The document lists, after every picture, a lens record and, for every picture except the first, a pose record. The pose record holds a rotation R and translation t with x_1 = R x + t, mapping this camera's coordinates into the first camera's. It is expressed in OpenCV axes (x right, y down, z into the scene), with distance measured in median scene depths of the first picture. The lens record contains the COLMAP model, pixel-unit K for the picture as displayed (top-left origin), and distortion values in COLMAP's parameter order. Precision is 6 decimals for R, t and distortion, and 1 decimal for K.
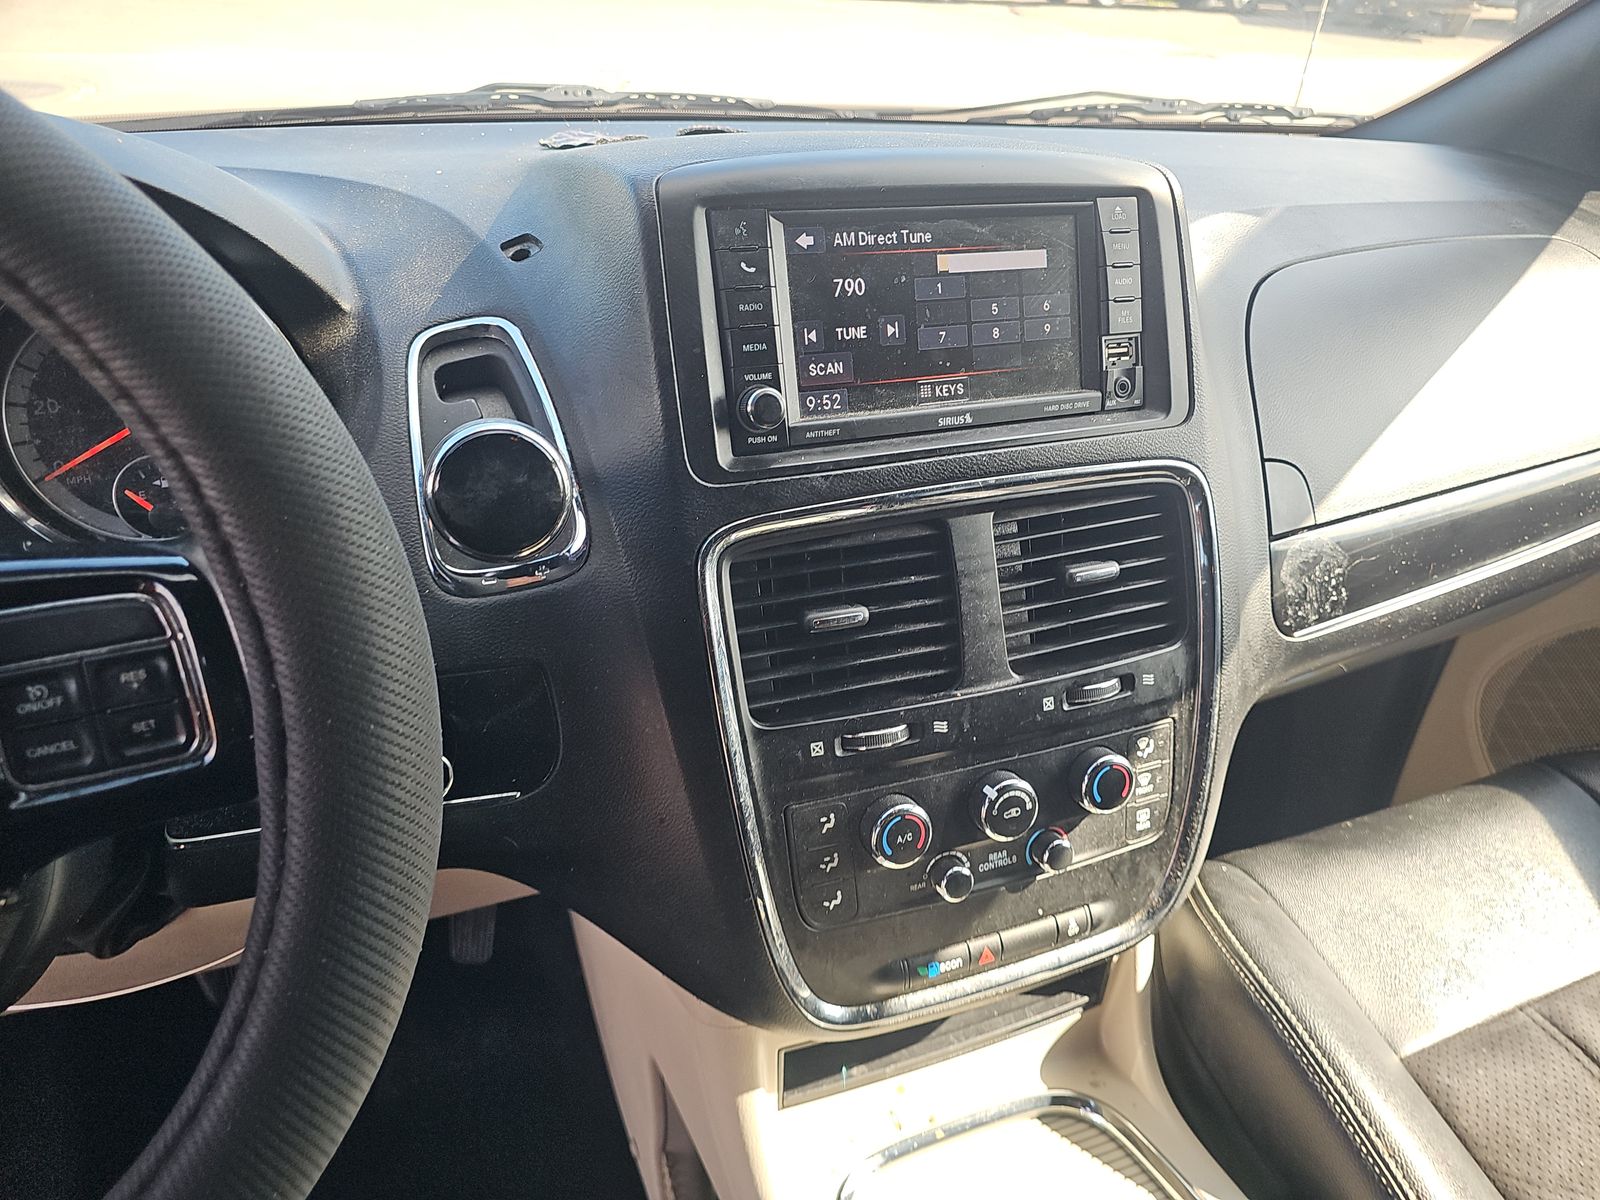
lens RADIAL K [[1077.7, 0, 800.0], [0, 1077.7, 600.0], [0, 0, 1]] dist [0.020790, -0.026778]
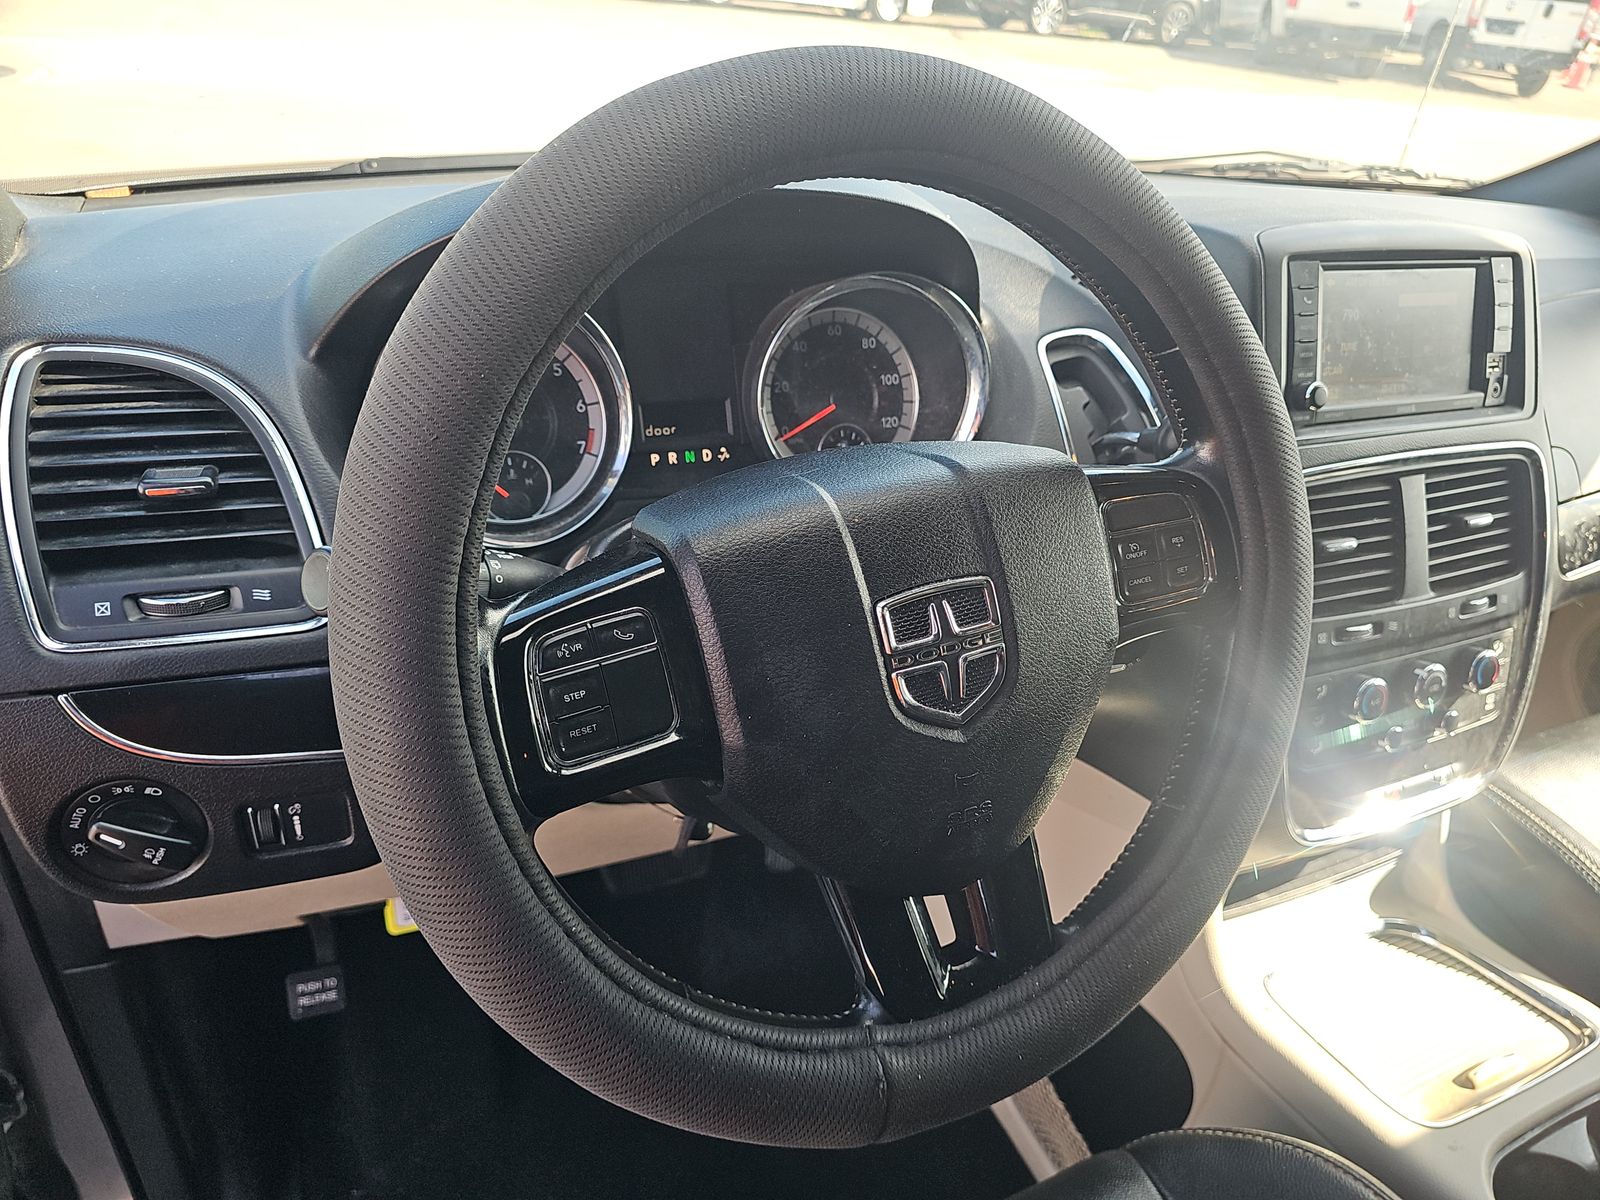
lens RADIAL K [[1084.4, 0, 800.0], [0, 1084.4, 600.0], [0, 0, 1]] dist [0.079474, -0.082371]
pose [[0.995864, 0.007681, 0.090527, -0.711928], [-0.006544, 0.999896, -0.012844, 0.098289], [-0.090617, 0.012198, 0.995811, -0.343186]]
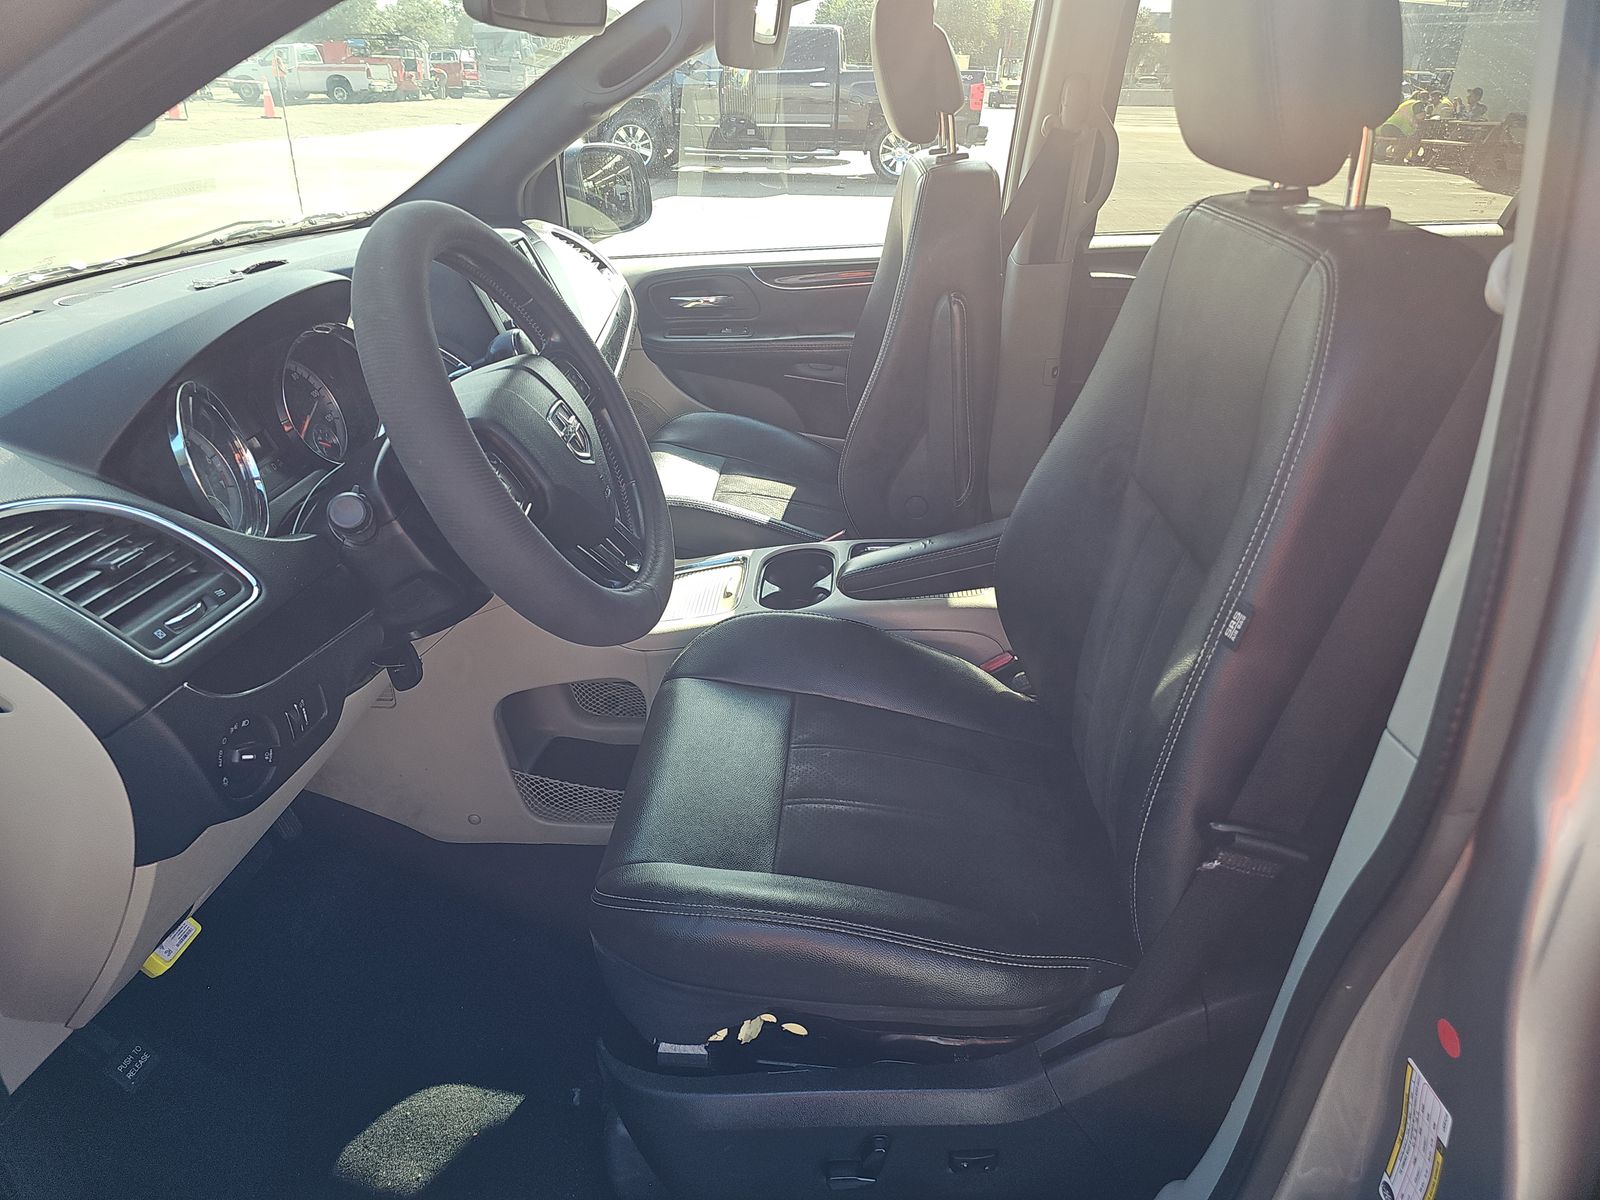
lens RADIAL K [[1084.4, 0, 800.0], [0, 1084.4, 600.0], [0, 0, 1]] dist [0.079474, -0.082371]
pose [[0.410353, -0.433148, 0.802492, -1.917531], [0.495421, 0.844697, 0.202596, 0.176731], [-0.765616, 0.314436, 0.561215, -0.786844]]
